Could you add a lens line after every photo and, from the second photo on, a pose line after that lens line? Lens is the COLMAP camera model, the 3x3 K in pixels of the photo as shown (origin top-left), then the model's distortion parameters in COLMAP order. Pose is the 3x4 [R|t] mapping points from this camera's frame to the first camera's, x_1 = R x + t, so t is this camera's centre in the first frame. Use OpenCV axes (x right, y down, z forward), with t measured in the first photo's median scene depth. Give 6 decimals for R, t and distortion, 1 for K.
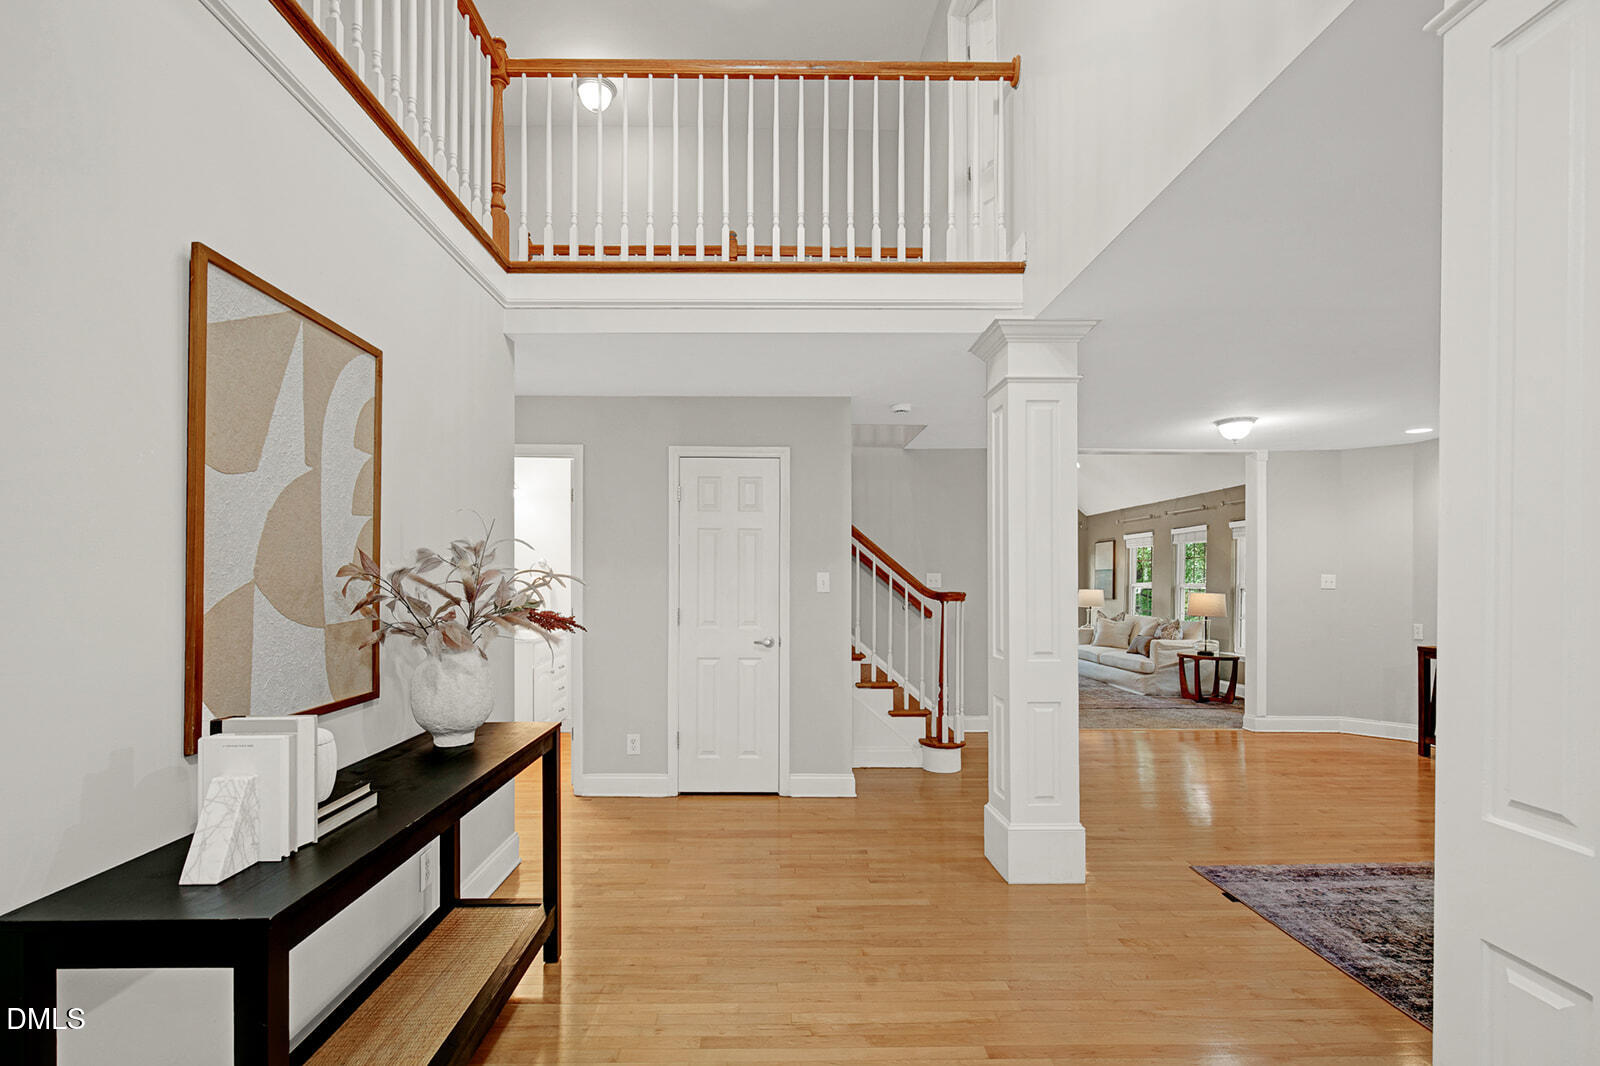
lens RADIAL K [[731.3, 0, 795.7], [0, 731.3, 568.2], [0, 0, 1]] dist [0.000710, 0.000114]
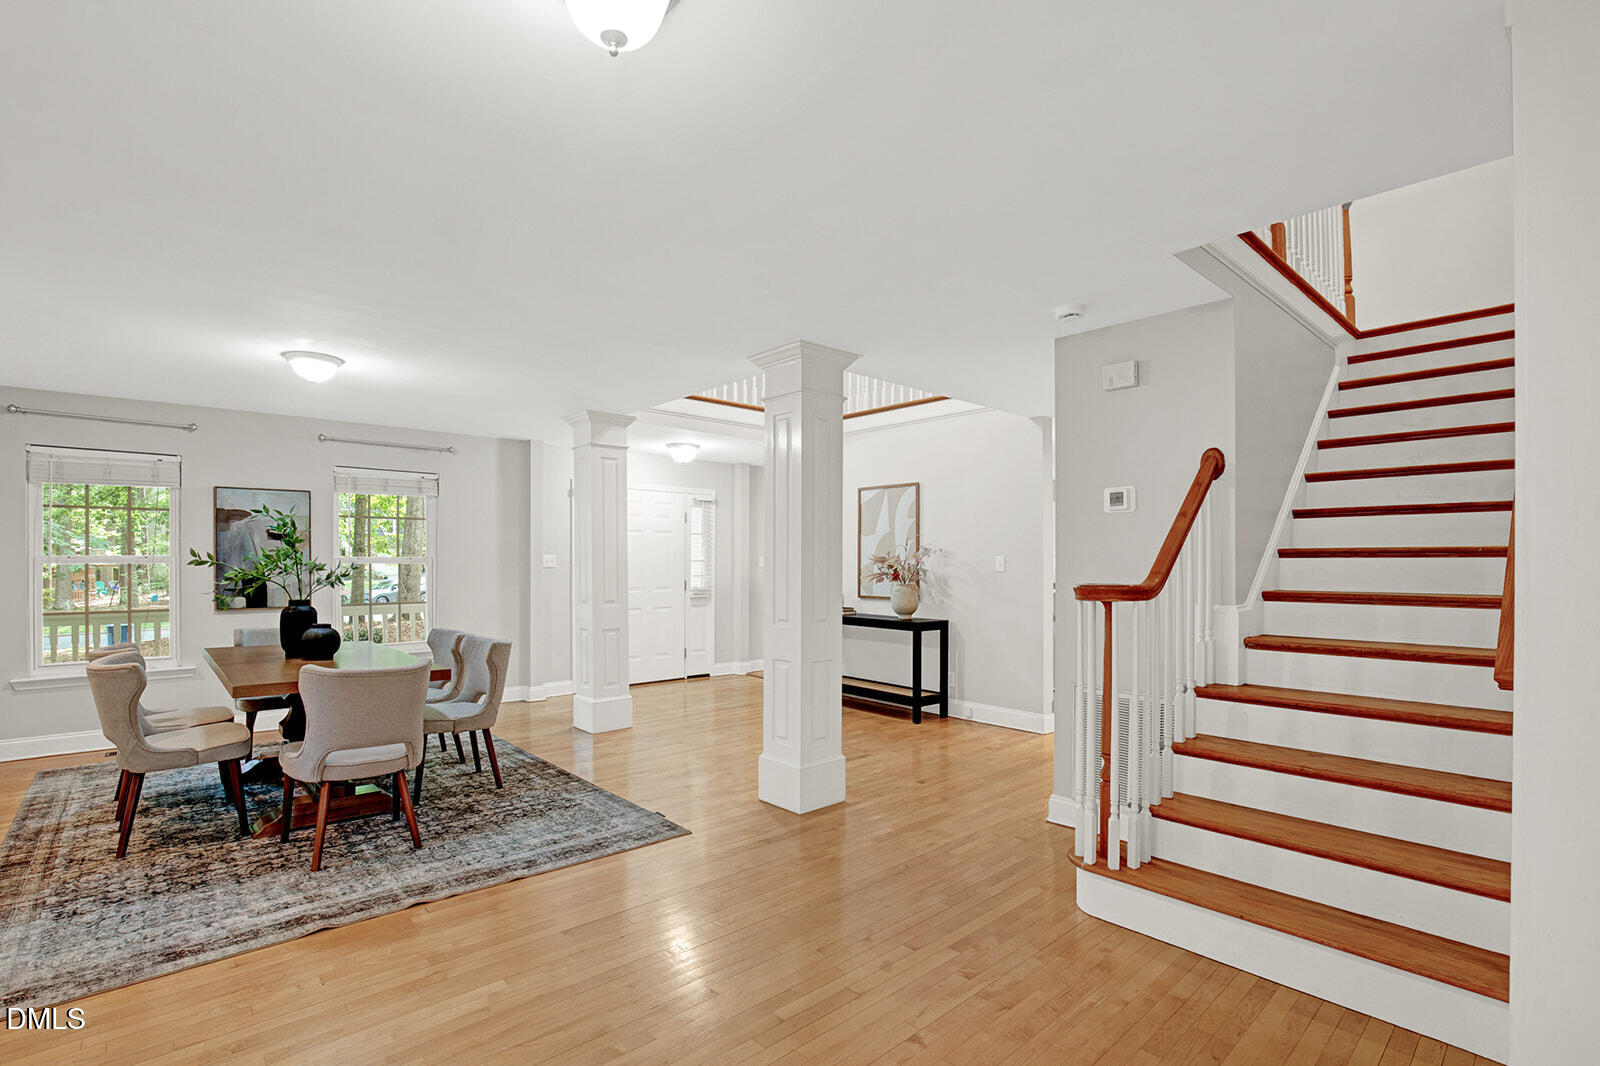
lens RADIAL K [[731.3, 0, 795.7], [0, 731.3, 568.2], [0, 0, 1]] dist [0.000710, 0.000114]
pose [[-0.764487, 0.004626, -0.644623, 1.185773], [0.004032, 0.999989, 0.002394, 0.024444], [0.644627, -0.000769, -0.764497, 2.047866]]
